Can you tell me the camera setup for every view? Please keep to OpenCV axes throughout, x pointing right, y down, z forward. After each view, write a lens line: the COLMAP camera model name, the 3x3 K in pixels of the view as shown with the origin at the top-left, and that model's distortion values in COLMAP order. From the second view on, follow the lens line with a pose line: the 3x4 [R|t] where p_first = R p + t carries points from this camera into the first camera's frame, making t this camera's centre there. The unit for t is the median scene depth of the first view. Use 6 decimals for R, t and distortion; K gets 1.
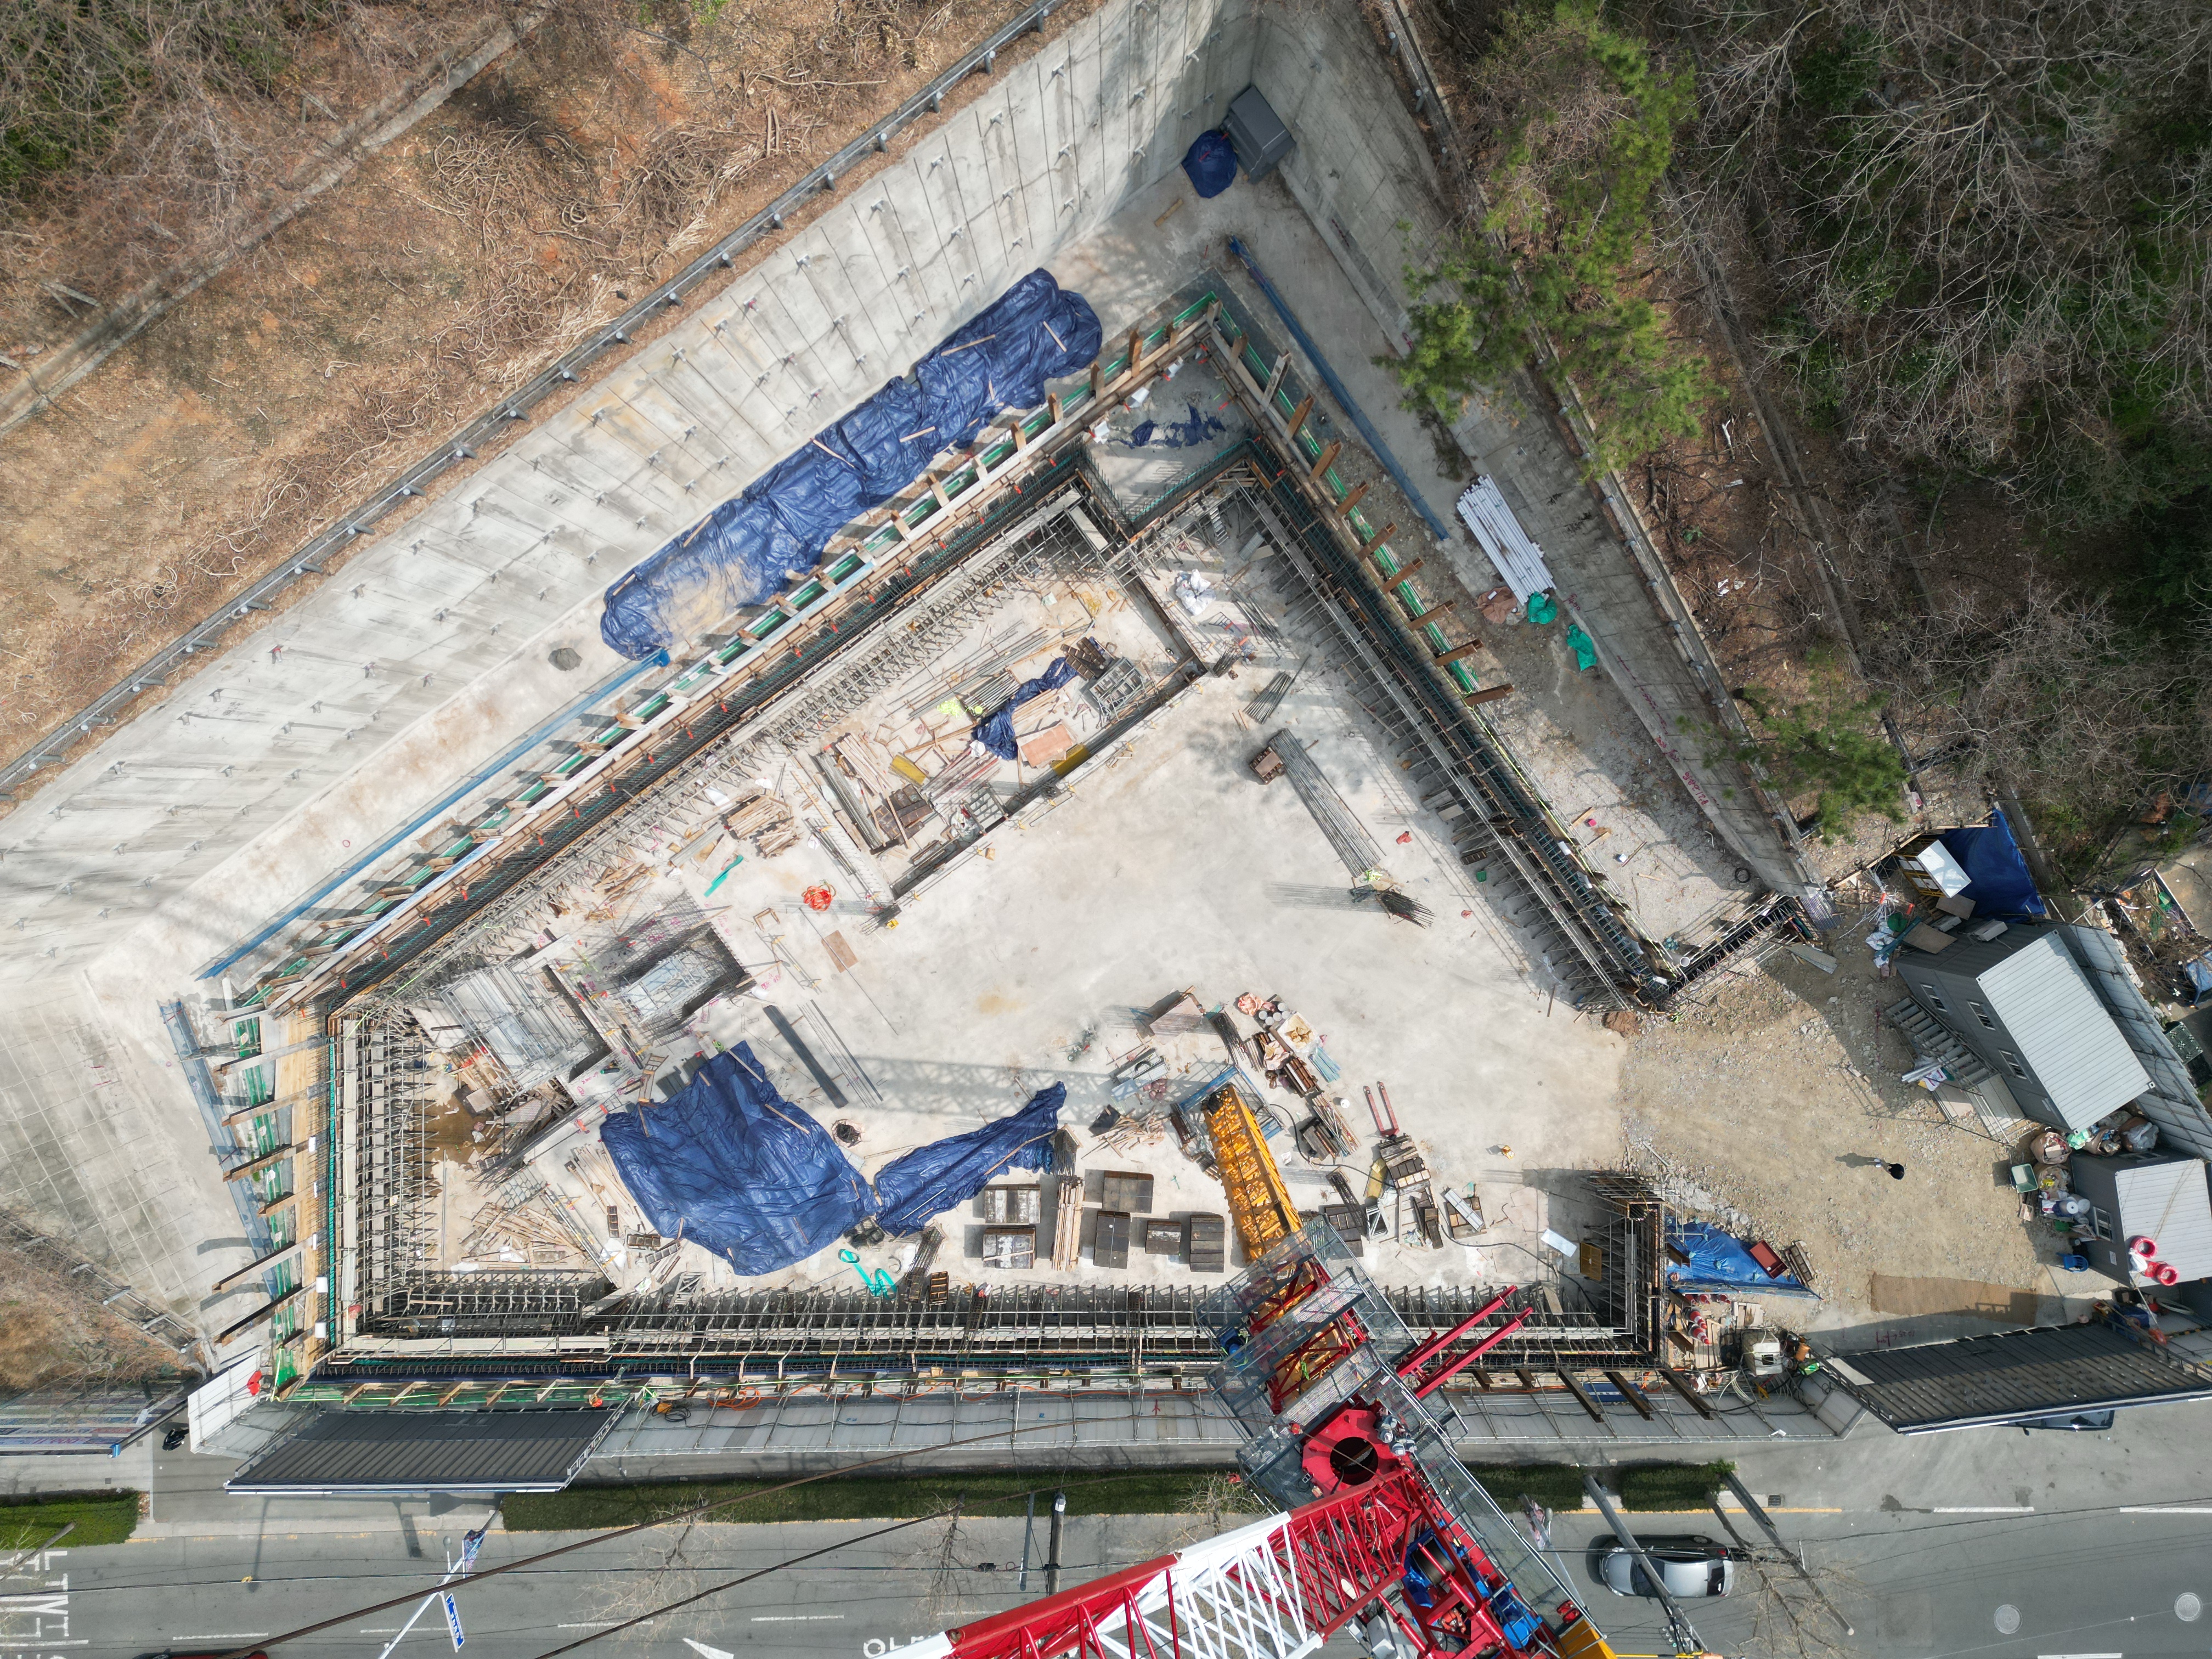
lens RADIAL K [[1535.9, 0, 1097.1], [0, 1535.9, 825.8], [0, 0, 1]] dist [0.081954, -0.071720]
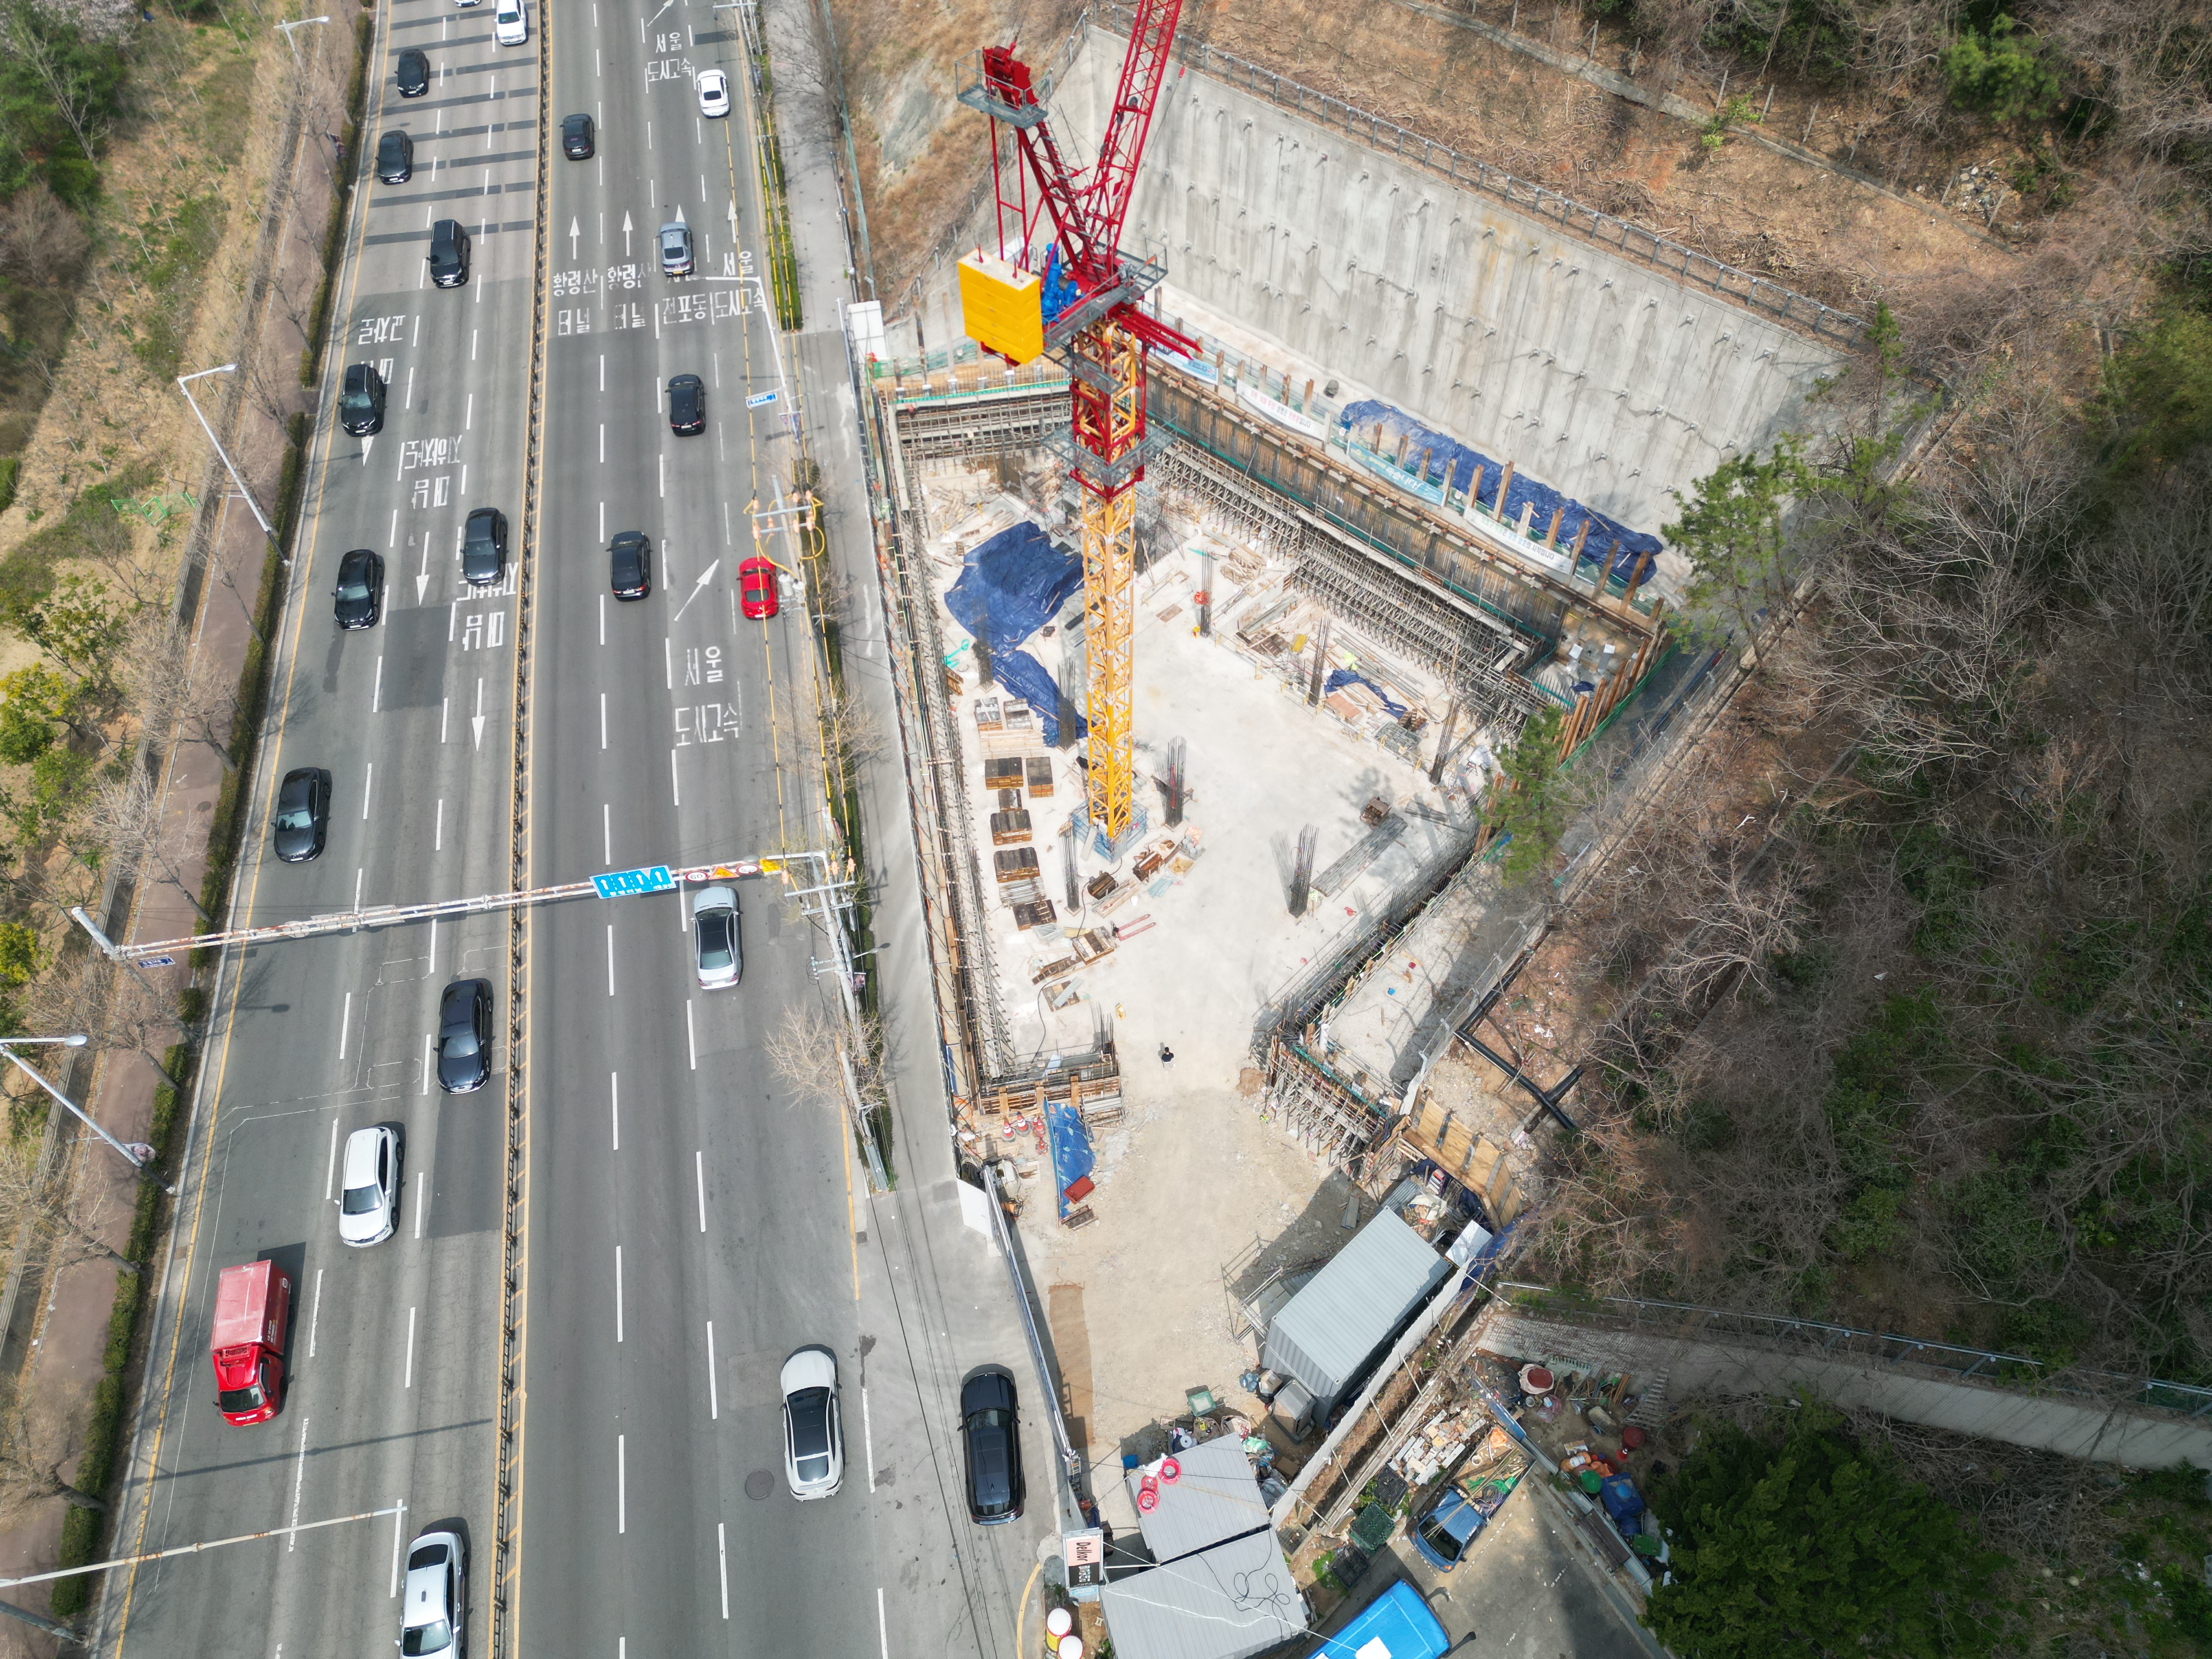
lens RADIAL K [[1535.9, 0, 1106.0], [0, 1535.9, 824.1], [0, 0, 1]] dist [0.081954, -0.071720]
pose [[0.176837, 0.776439, -0.604873, 0.868997], [-0.984176, 0.132479, -0.117673, 0.342980], [-0.011233, 0.616111, 0.787580, -0.027413]]
